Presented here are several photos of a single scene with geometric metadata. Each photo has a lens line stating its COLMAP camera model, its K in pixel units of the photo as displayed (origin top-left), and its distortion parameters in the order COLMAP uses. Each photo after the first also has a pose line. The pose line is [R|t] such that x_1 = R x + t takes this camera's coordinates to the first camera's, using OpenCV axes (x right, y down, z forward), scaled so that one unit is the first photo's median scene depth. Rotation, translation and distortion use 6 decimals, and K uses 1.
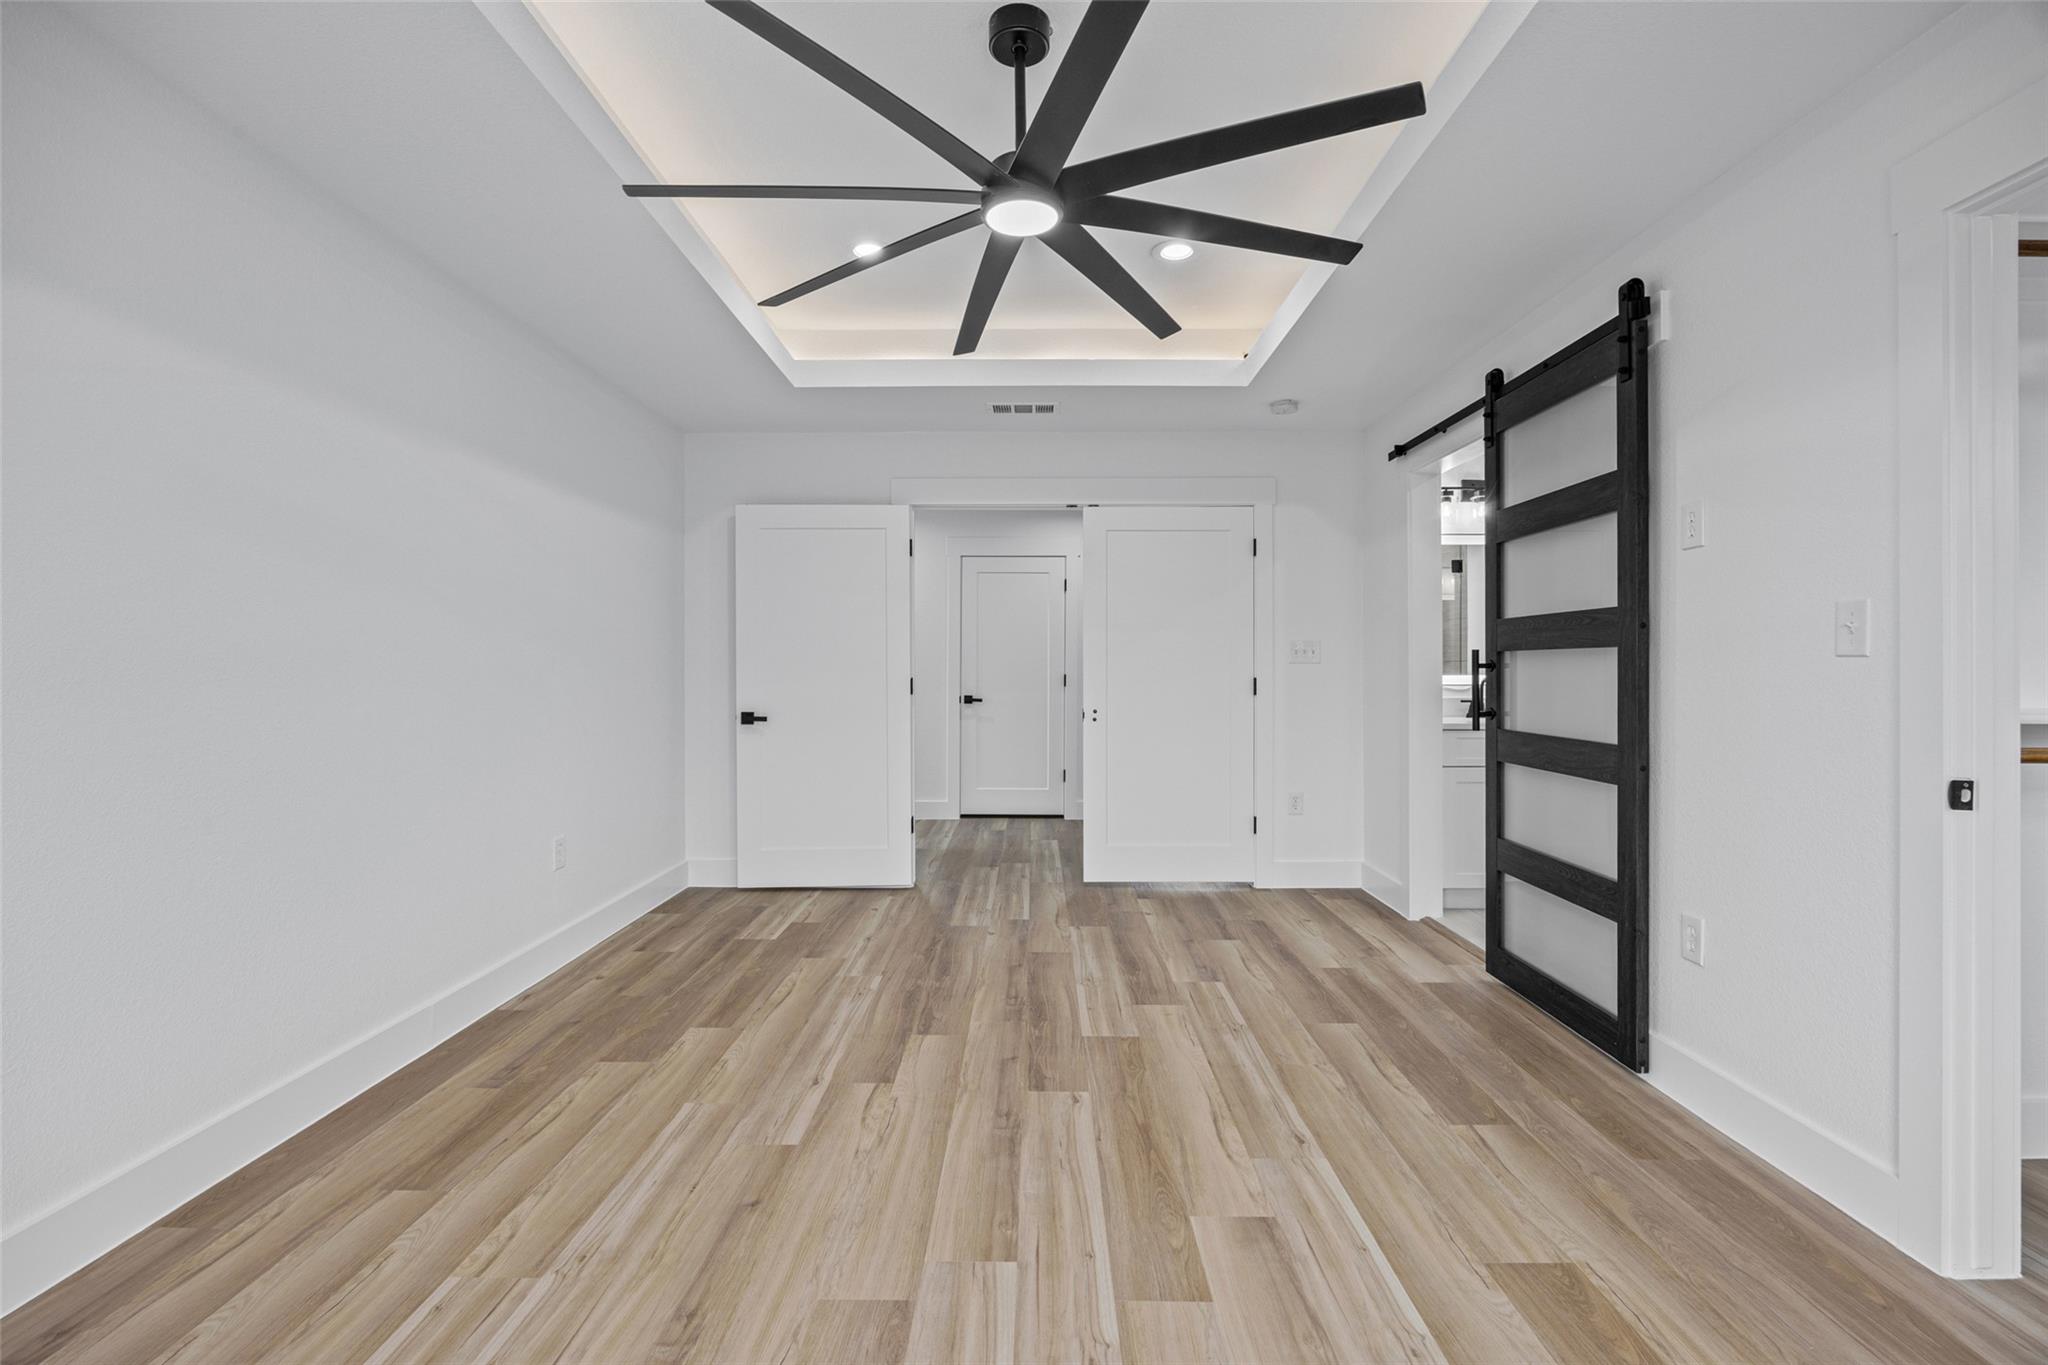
lens RADIAL K [[899.3, 0, 1033.0], [0, 899.3, 664.5], [0, 0, 1]] dist [-0.018788, -0.000020]
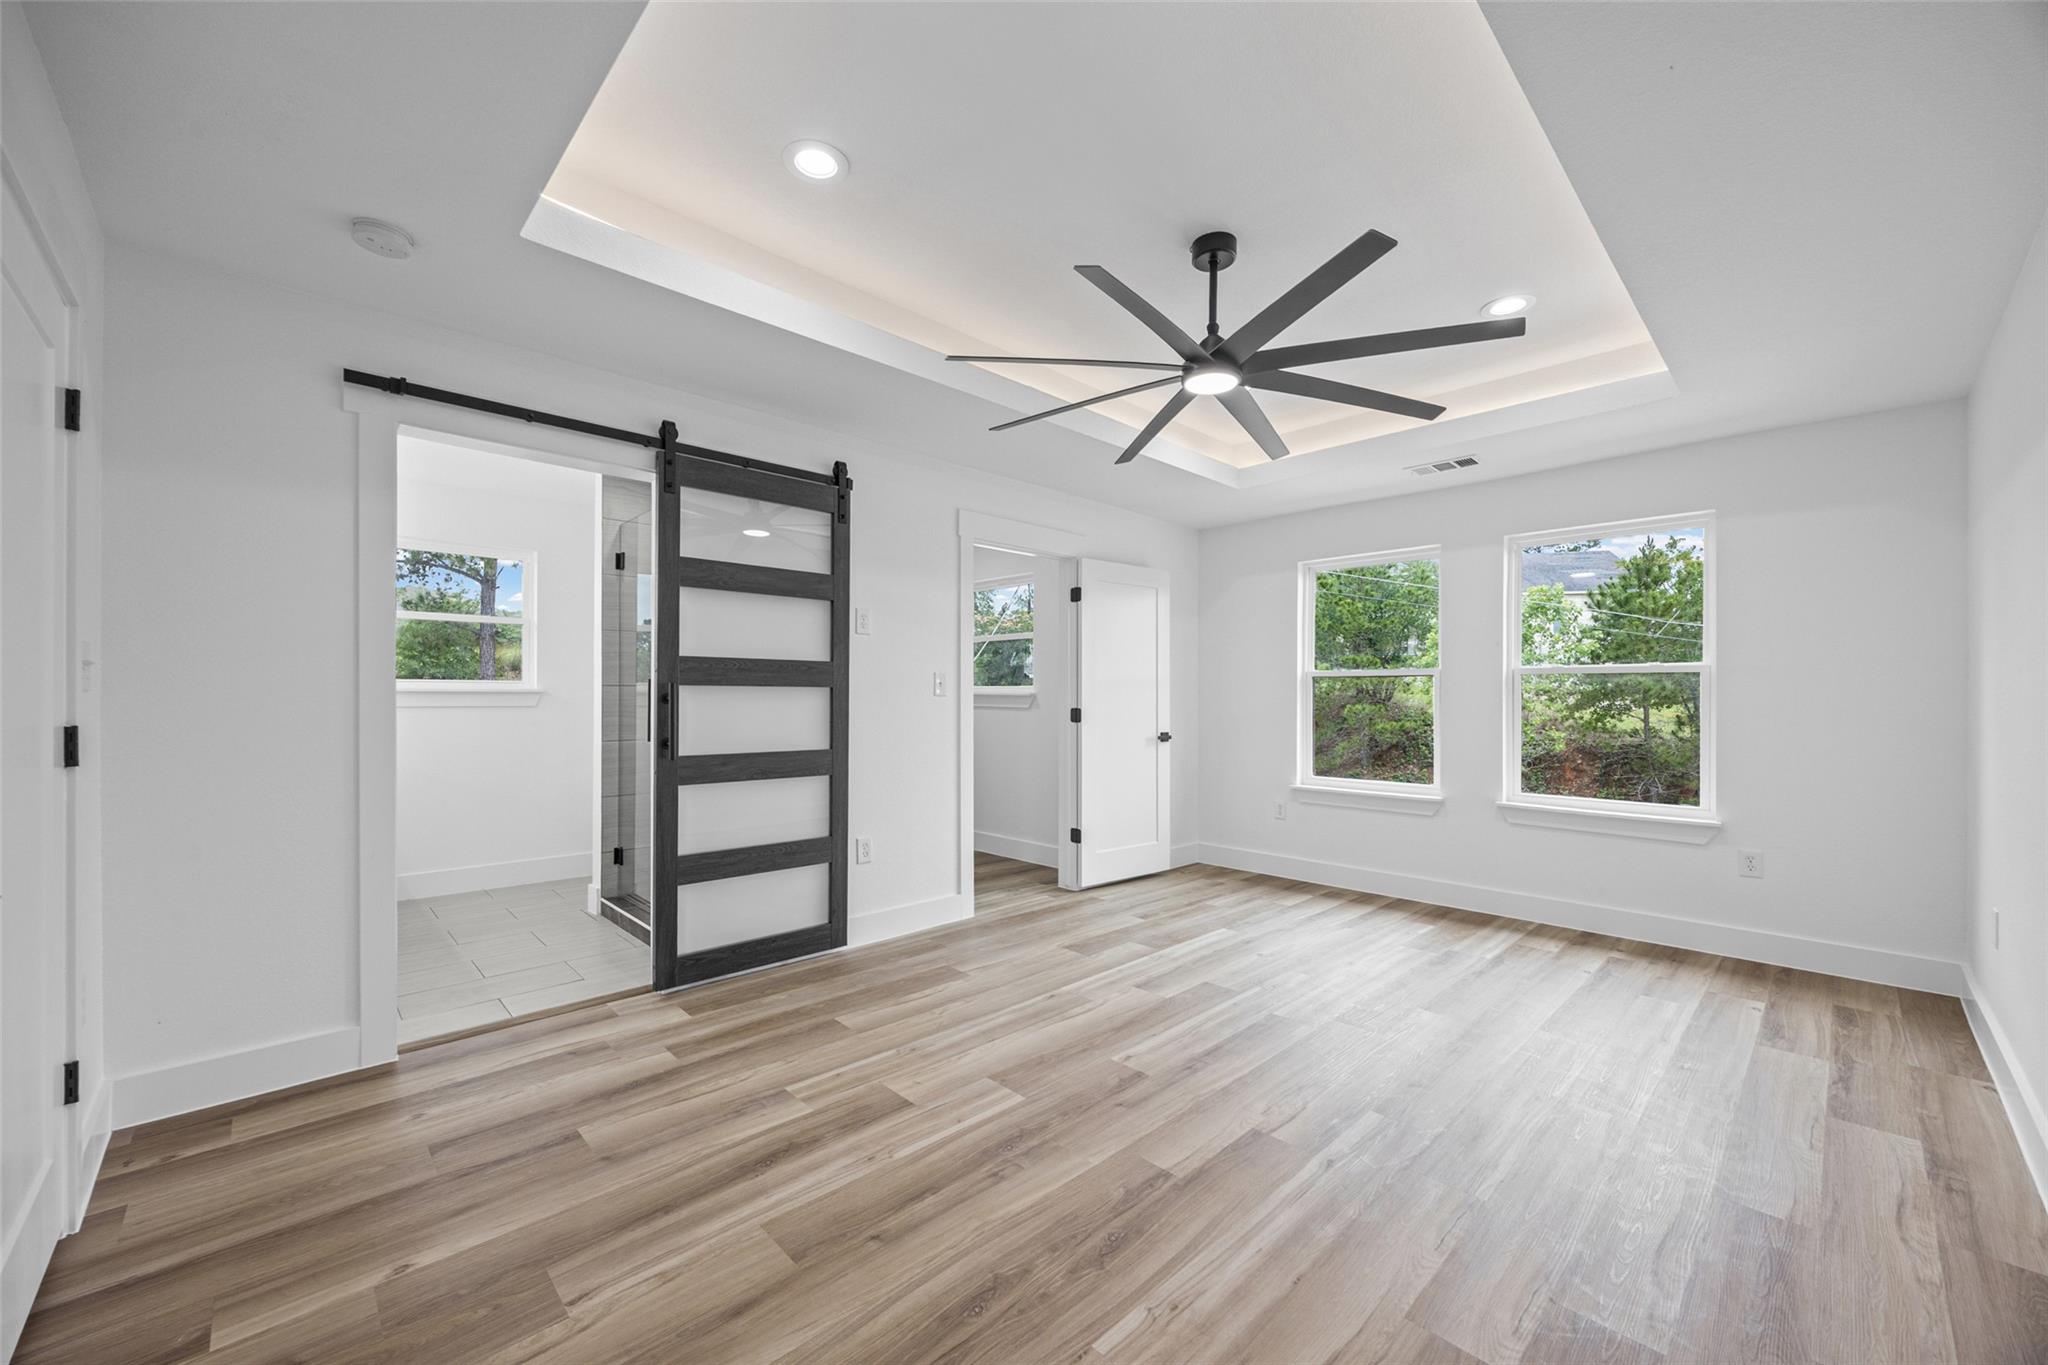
lens RADIAL K [[790.4, 0, 1016.7], [0, 790.4, 694.1], [0, 0, 1]] dist [-0.003751, 0.000700]
pose [[-0.688630, -0.001051, 0.725112, -0.573933], [-0.006775, 0.999965, -0.004985, -0.002563], [-0.725081, -0.008346, -0.688613, 1.696007]]
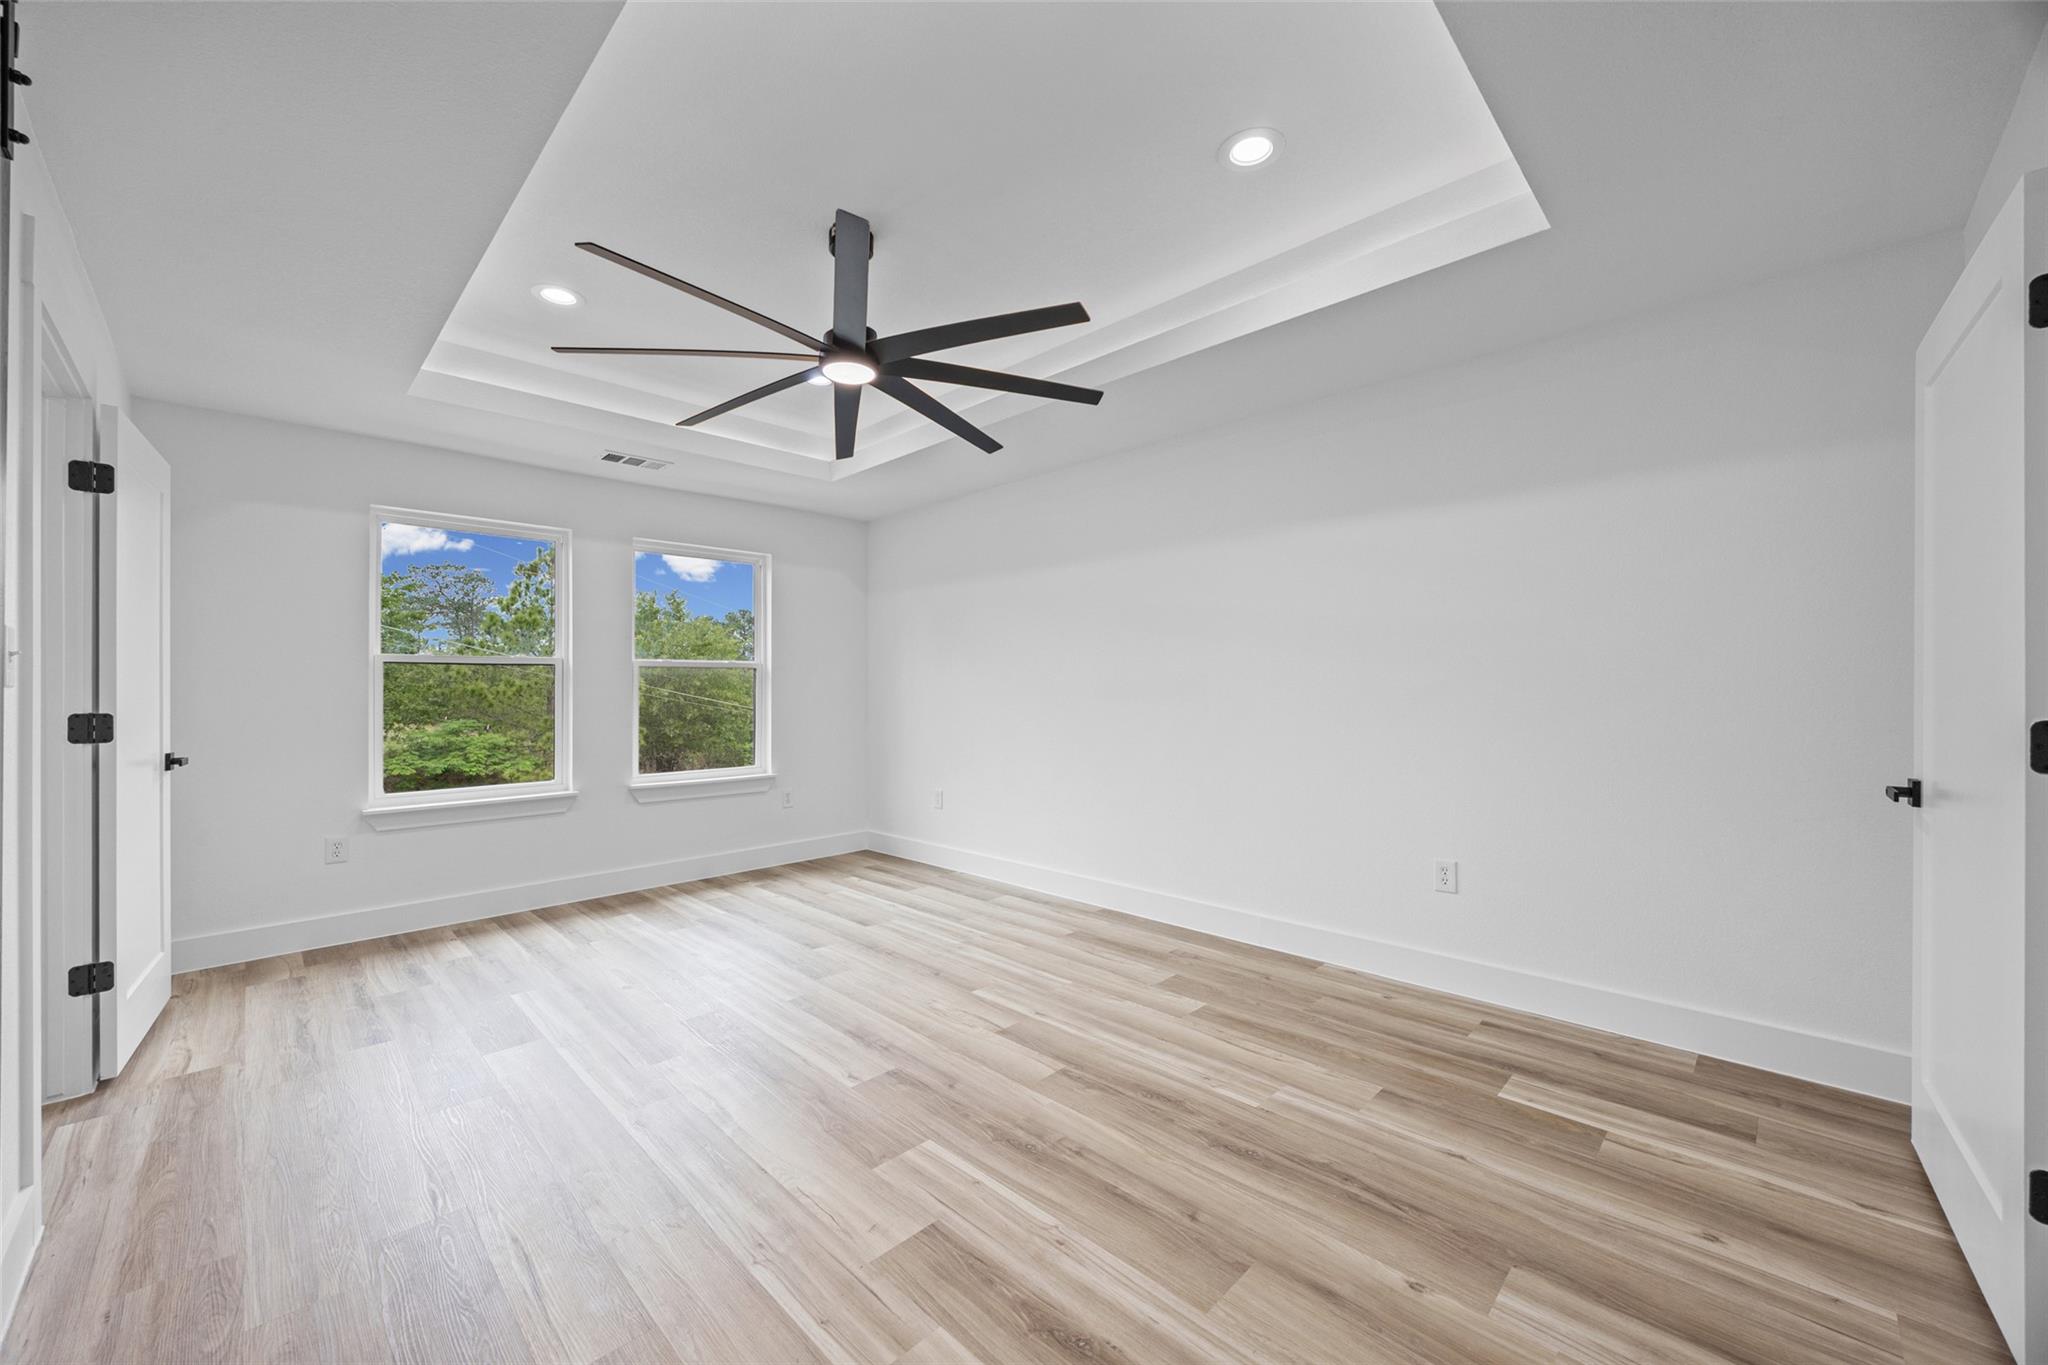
lens RADIAL K [[790.4, 0, 1026.8], [0, 790.4, 691.4], [0, 0, 1]] dist [-0.003751, 0.000700]
pose [[-0.701667, 0.007237, -0.712468, 0.545040], [0.008452, 0.999963, 0.001834, 0.002158], [0.712455, -0.004735, -0.701702, 1.693890]]
